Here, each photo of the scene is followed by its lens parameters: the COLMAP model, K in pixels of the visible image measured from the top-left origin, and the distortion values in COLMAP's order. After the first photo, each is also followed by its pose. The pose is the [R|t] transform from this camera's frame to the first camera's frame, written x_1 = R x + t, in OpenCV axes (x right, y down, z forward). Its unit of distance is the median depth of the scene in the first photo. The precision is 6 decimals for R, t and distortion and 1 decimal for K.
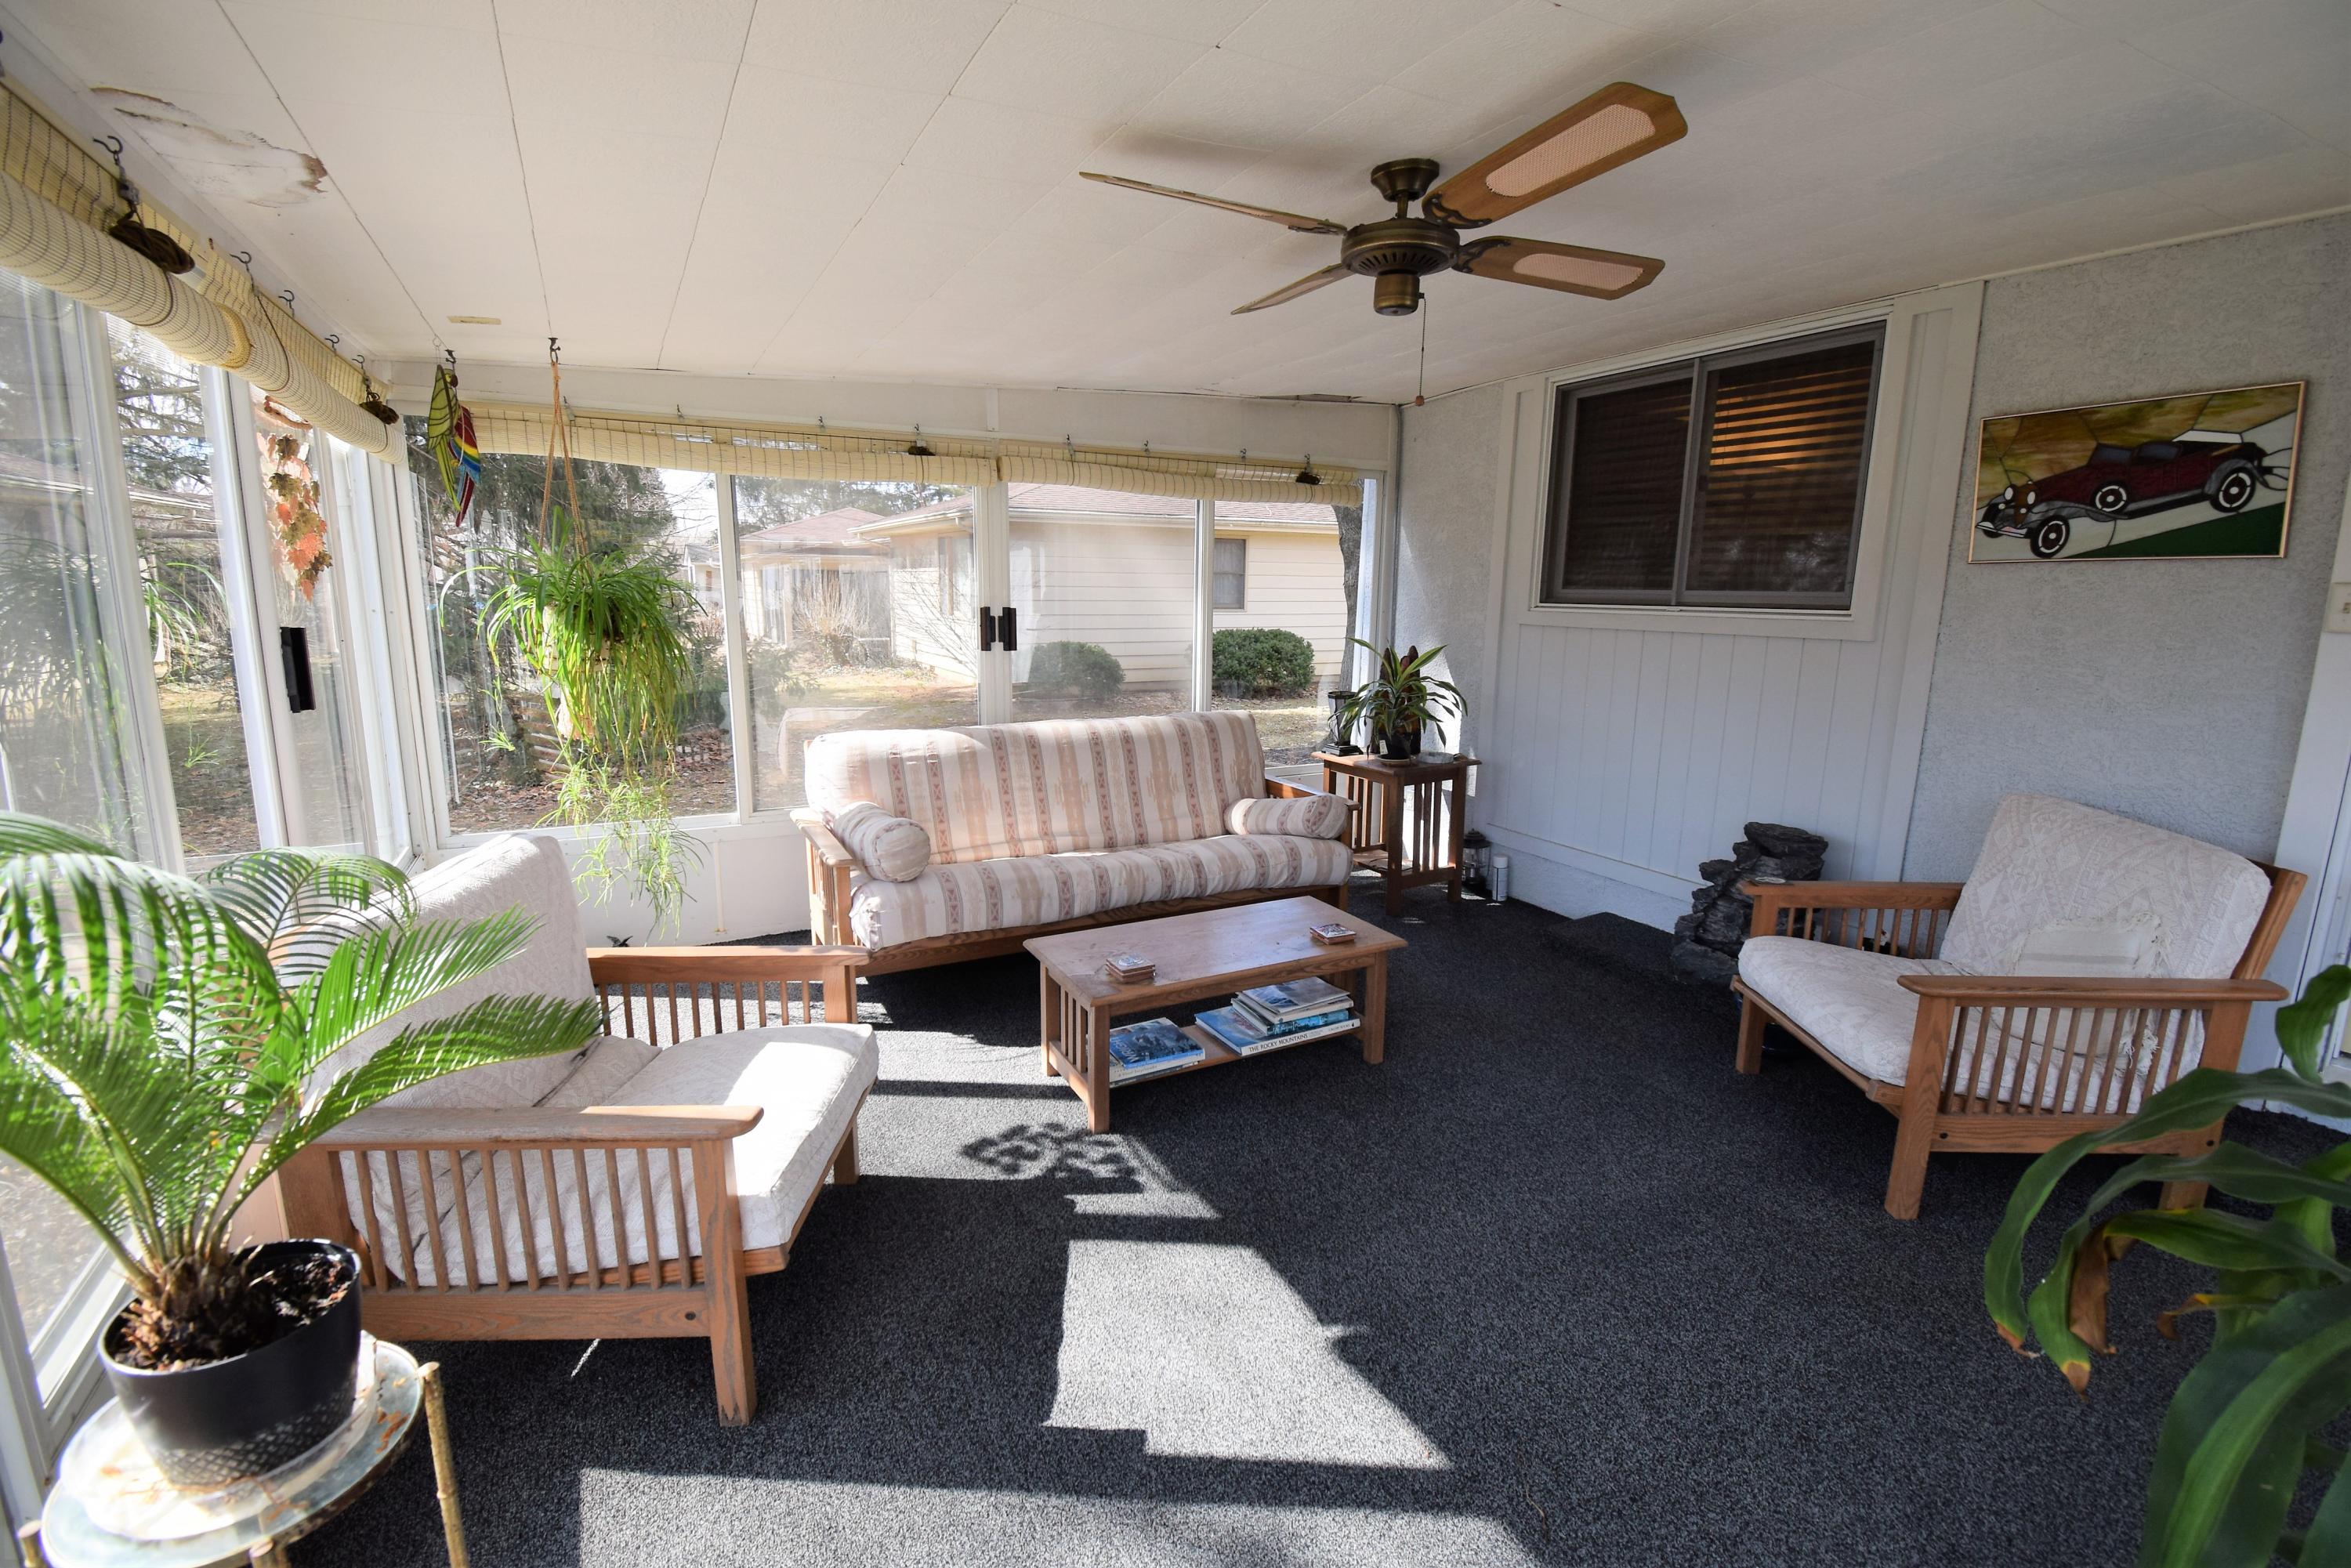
lens RADIAL K [[1044.2, 0, 1174.7], [0, 1044.2, 779.0], [0, 0, 1]] dist [0.025385, -0.026697]
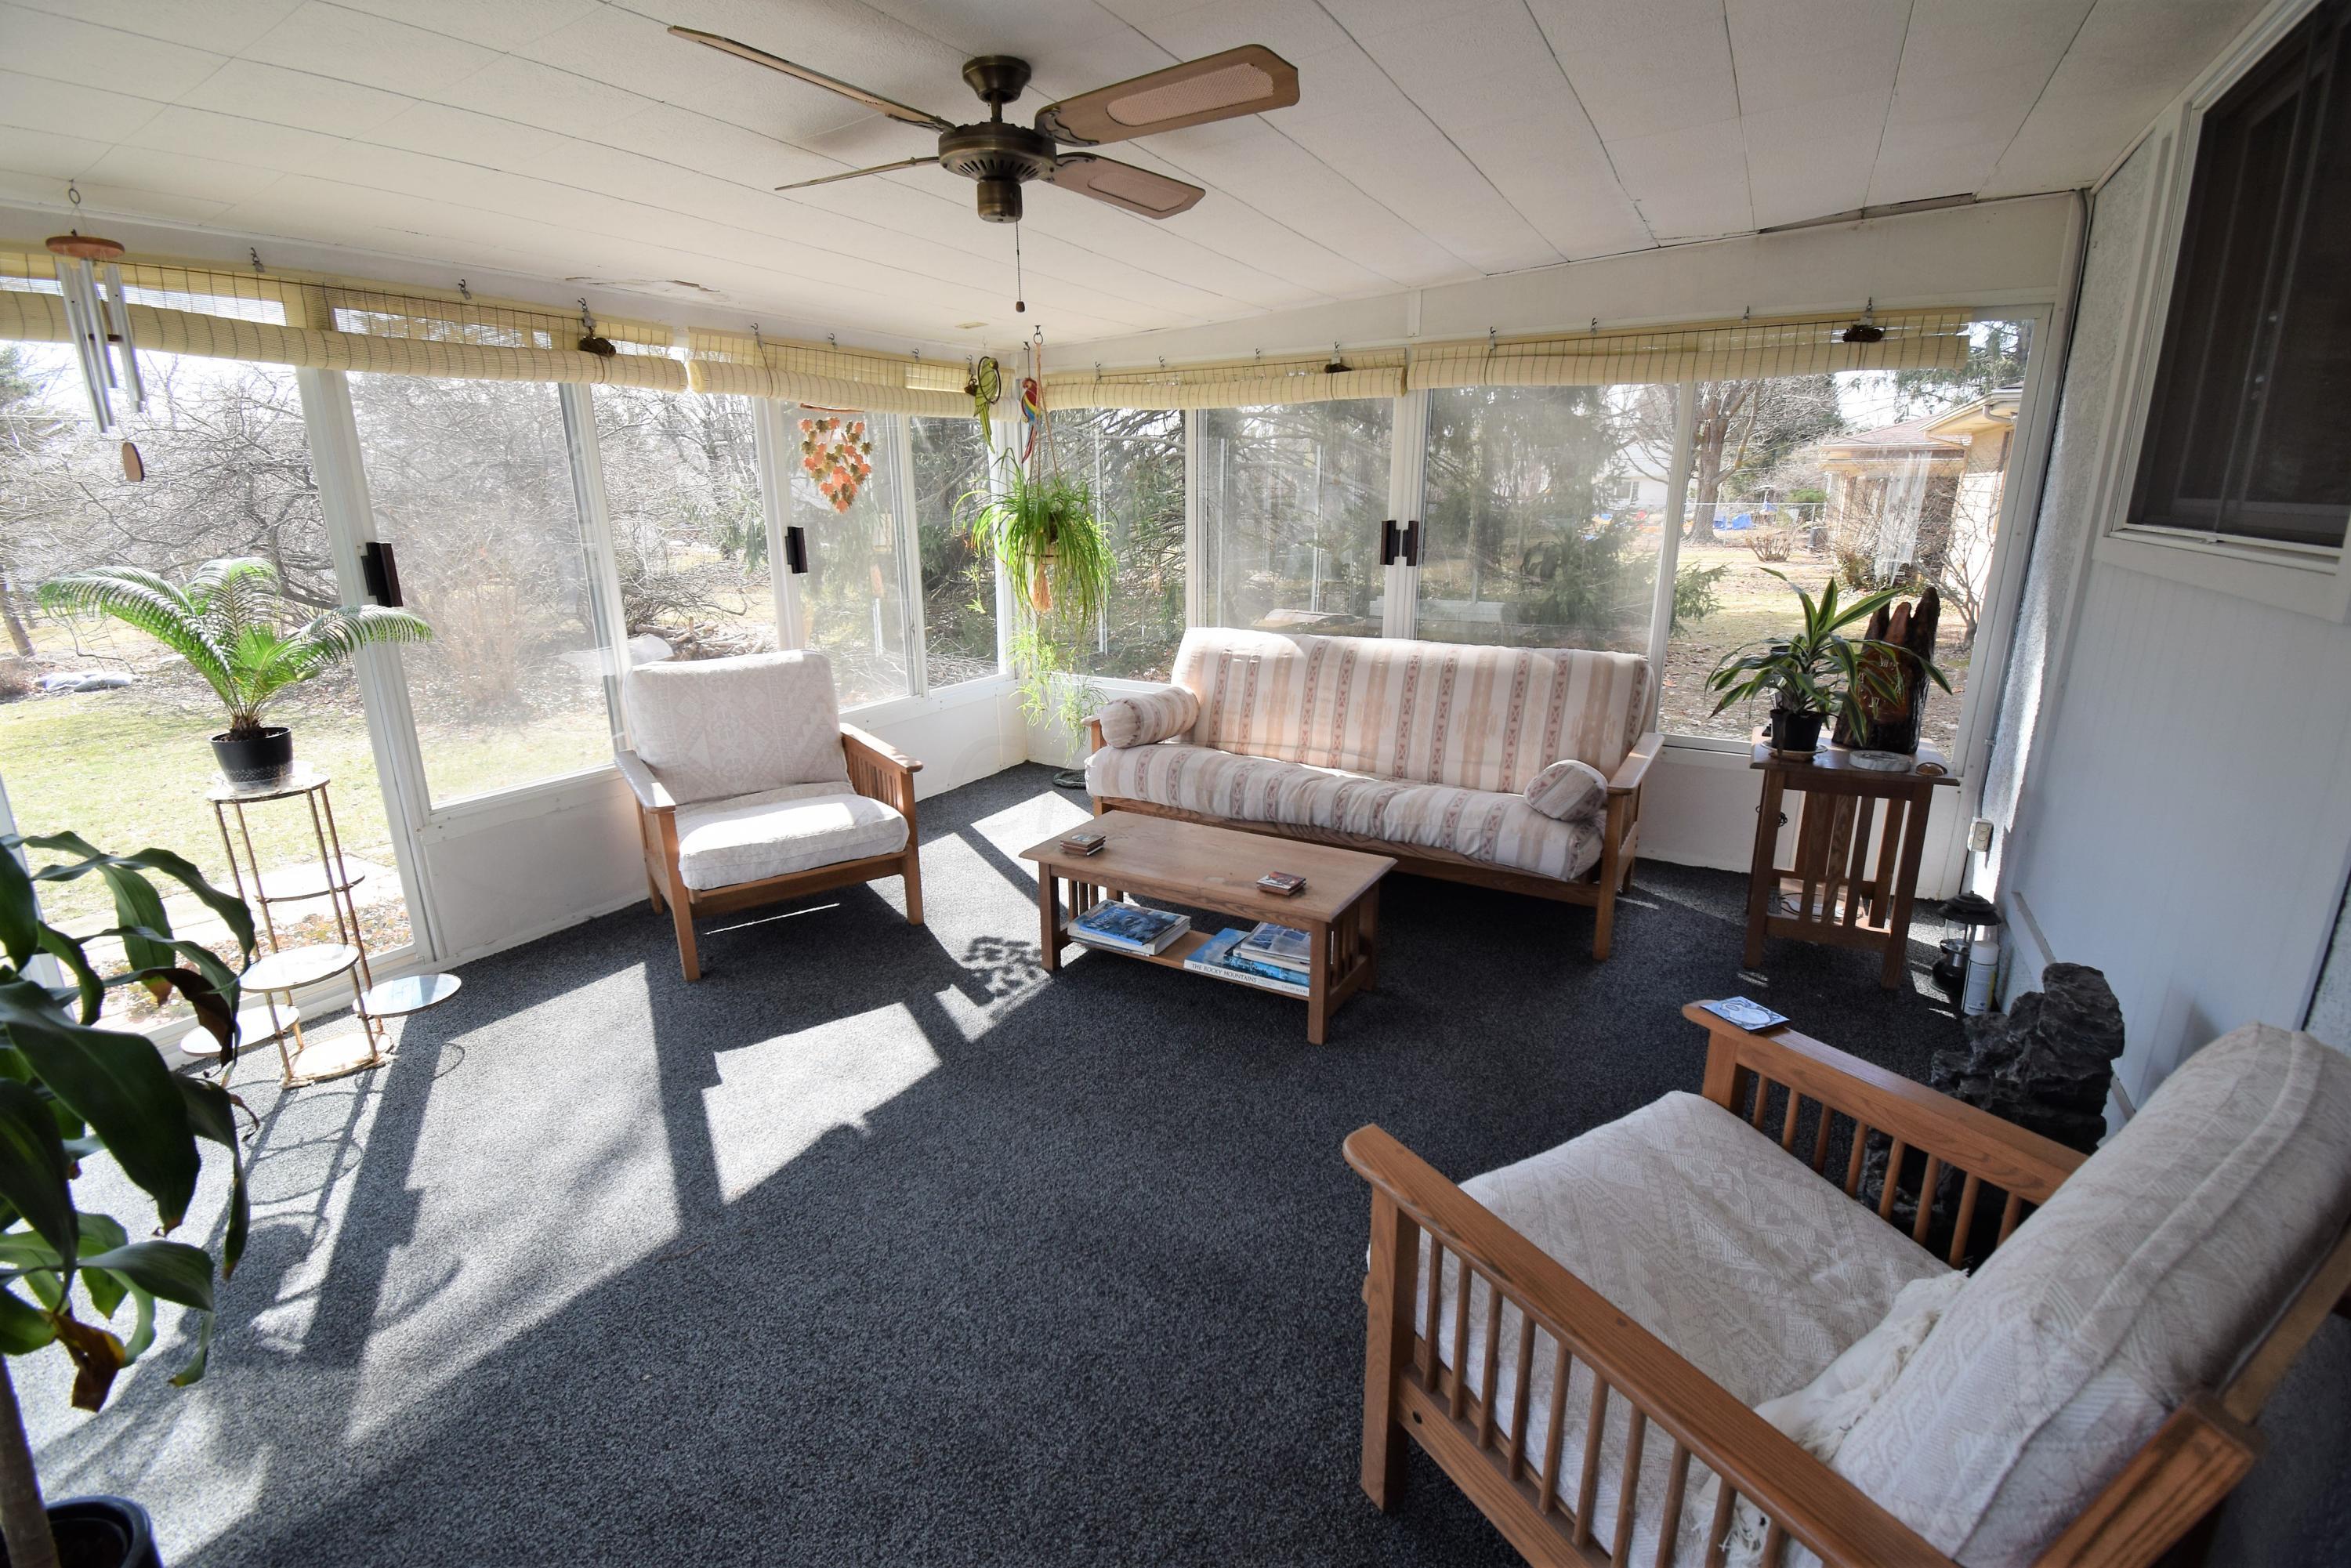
lens RADIAL K [[1036.0, 0, 1178.9], [0, 1036.0, 790.0], [0, 0, 1]] dist [0.017653, -0.023331]
pose [[0.526792, 0.220333, -0.820941, 0.679176], [-0.145977, 0.974921, 0.167988, -0.058933], [0.837366, 0.031343, 0.545744, 0.346565]]
